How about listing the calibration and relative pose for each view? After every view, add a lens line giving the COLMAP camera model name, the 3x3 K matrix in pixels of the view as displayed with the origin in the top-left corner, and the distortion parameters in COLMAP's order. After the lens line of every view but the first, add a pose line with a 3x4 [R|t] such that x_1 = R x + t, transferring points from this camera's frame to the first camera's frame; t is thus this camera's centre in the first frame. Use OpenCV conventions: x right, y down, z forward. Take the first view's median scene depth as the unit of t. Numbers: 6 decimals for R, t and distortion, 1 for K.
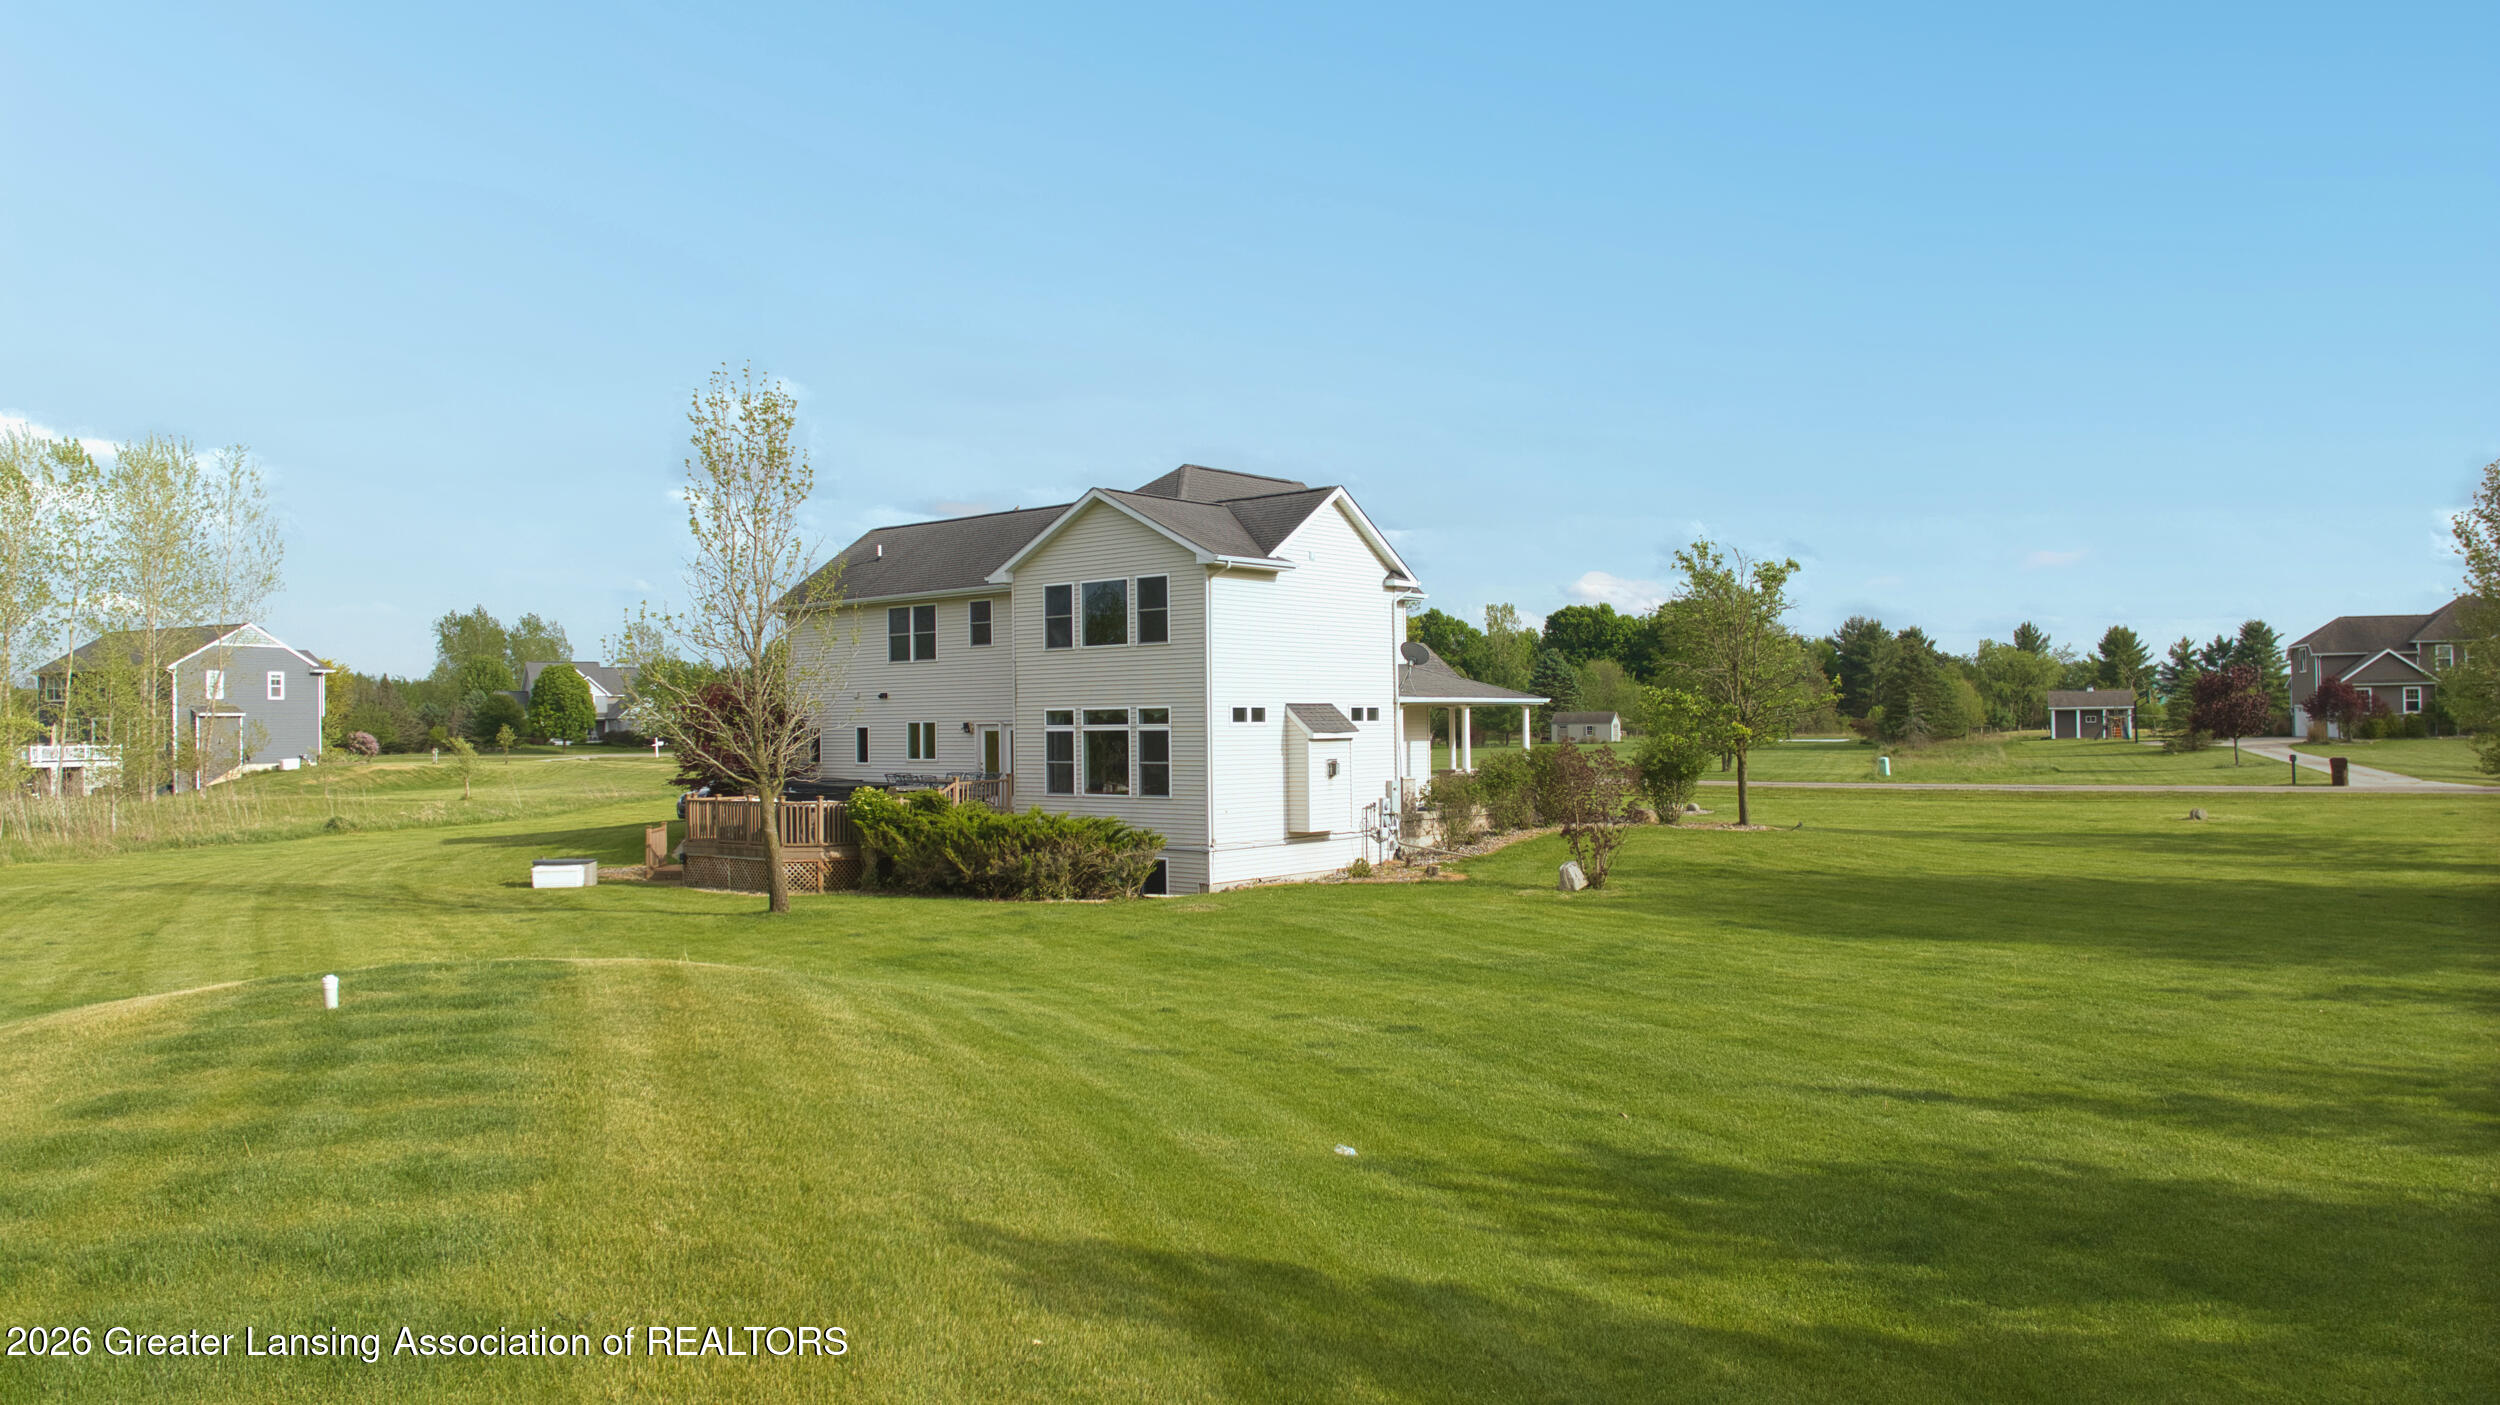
lens RADIAL K [[1758.3, 0, 1250.0], [0, 1758.3, 702.5], [0, 0, 1]] dist [-0.091488, -0.035230]
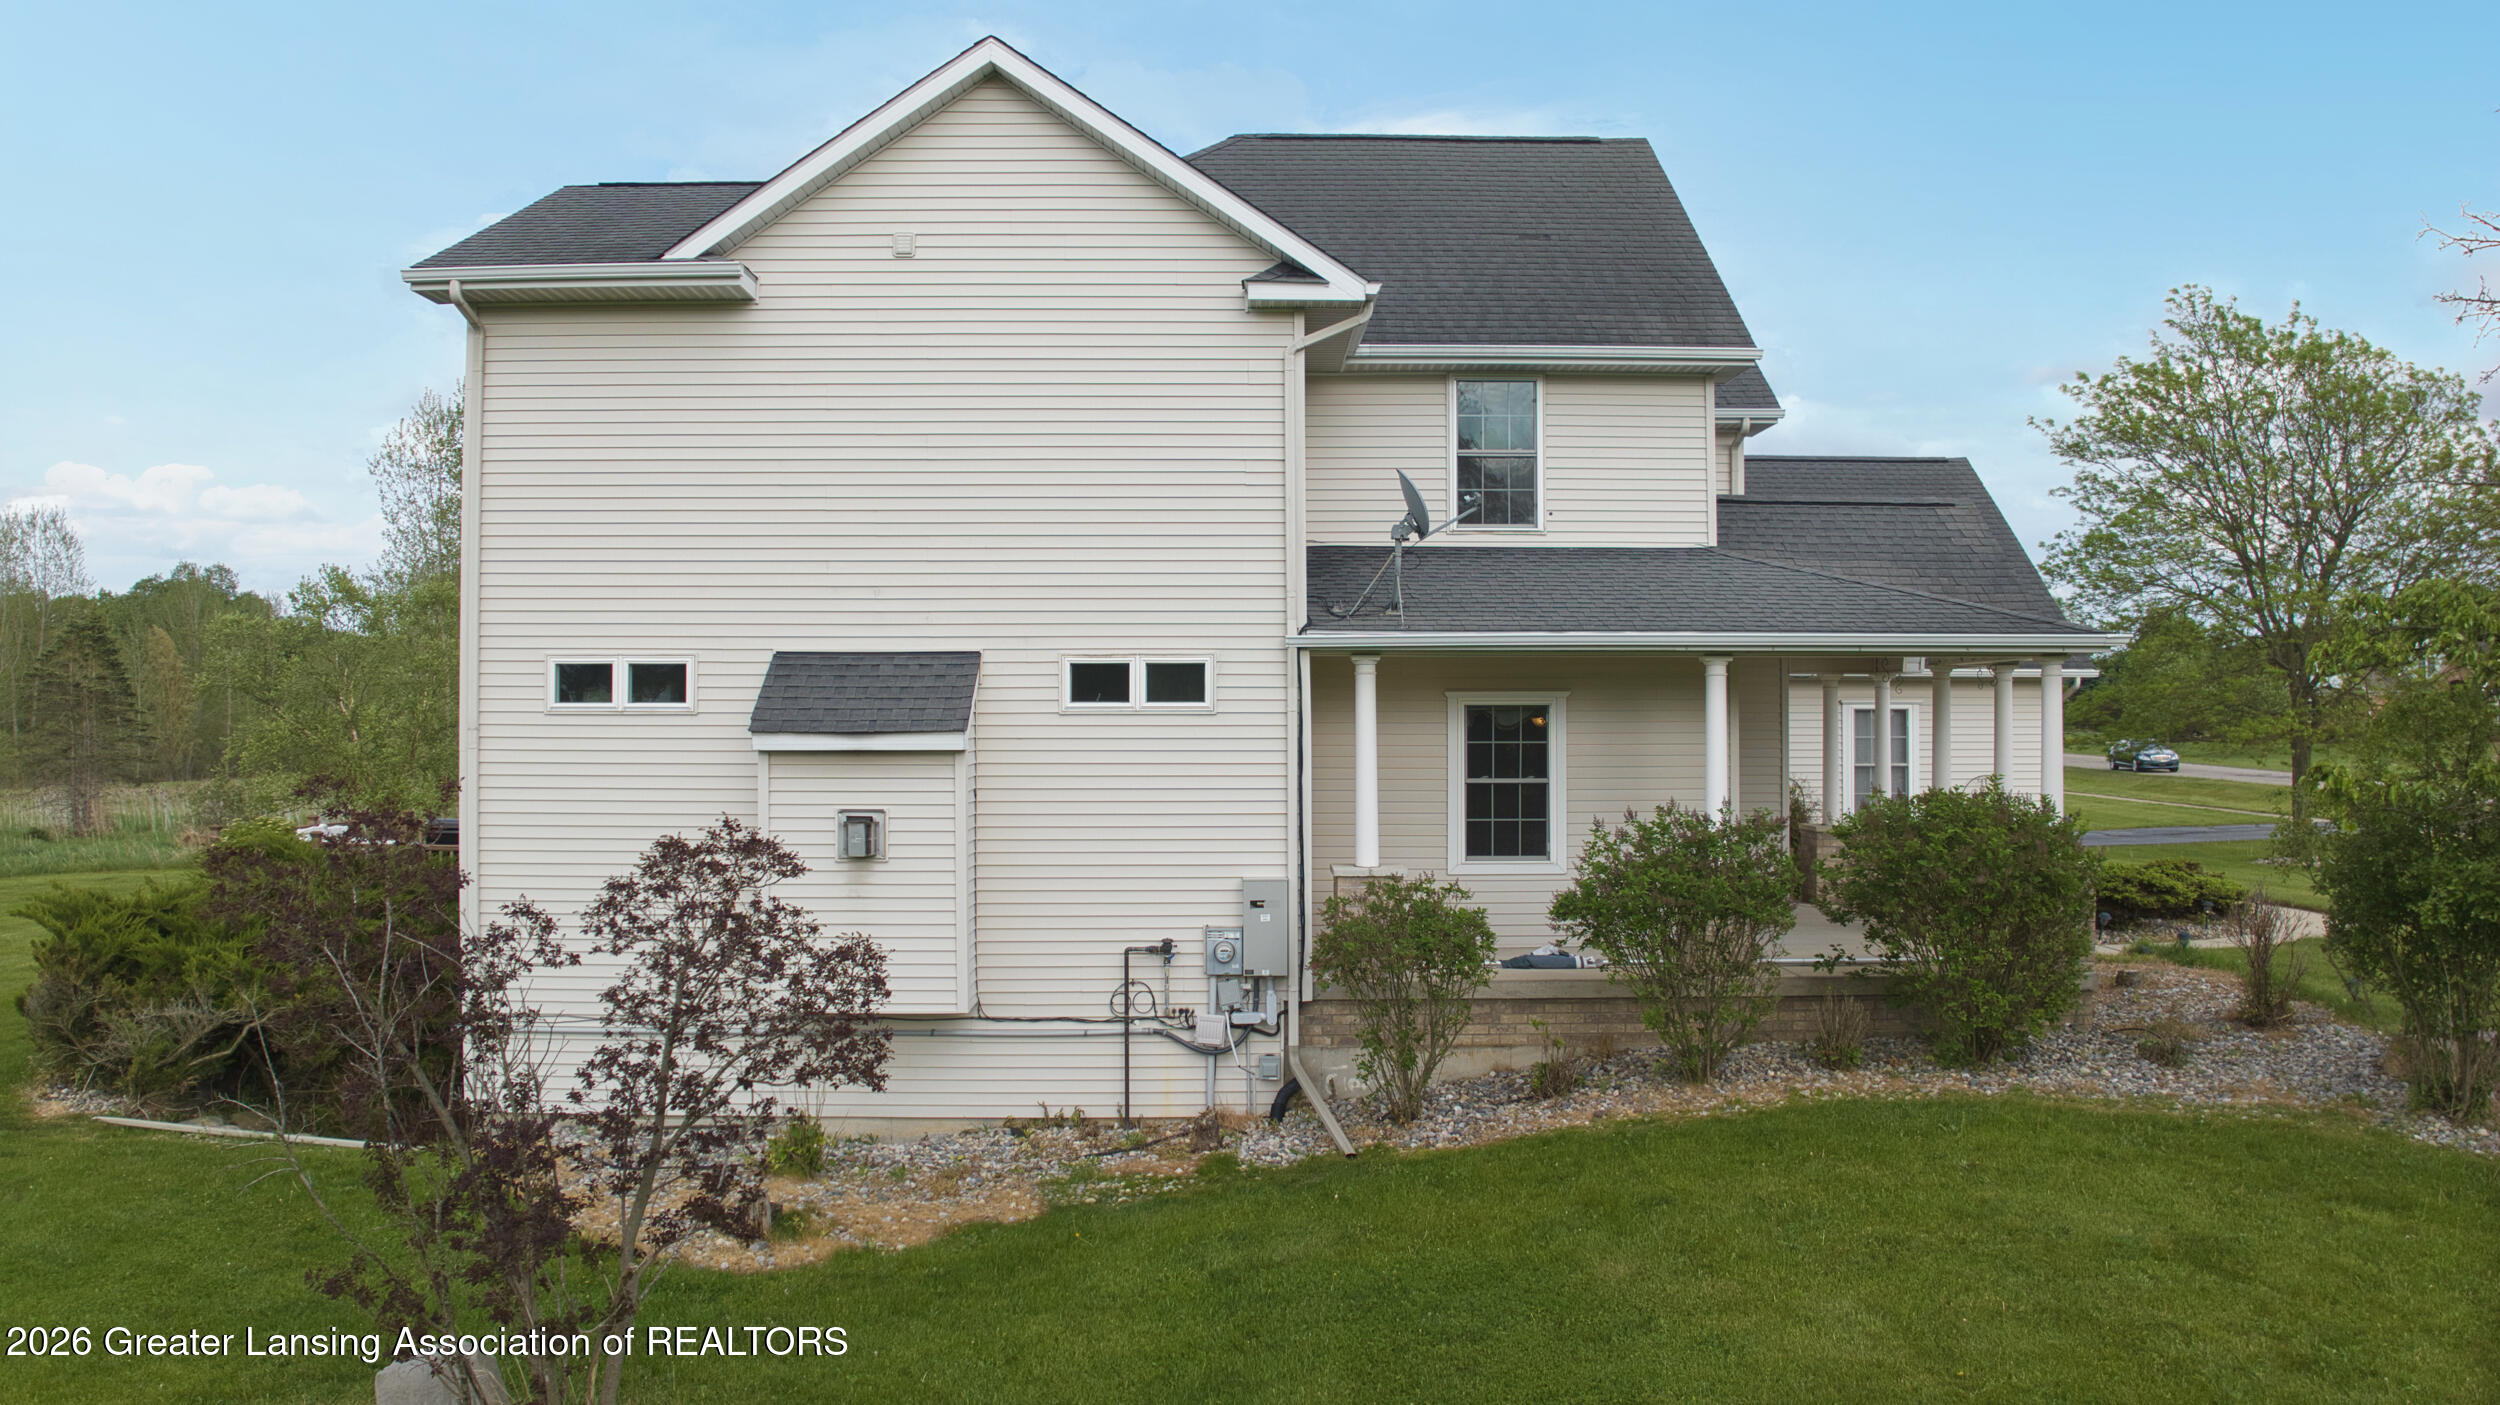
lens RADIAL K [[1758.3, 0, 1250.0], [0, 1758.3, 702.5], [0, 0, 1]] dist [-0.091488, -0.035230]
pose [[0.665213, 0.002142, -0.746650, 0.335695], [0.001086, 0.999992, 0.003837, 0.009075], [0.746653, -0.003363, 0.665206, 0.779131]]
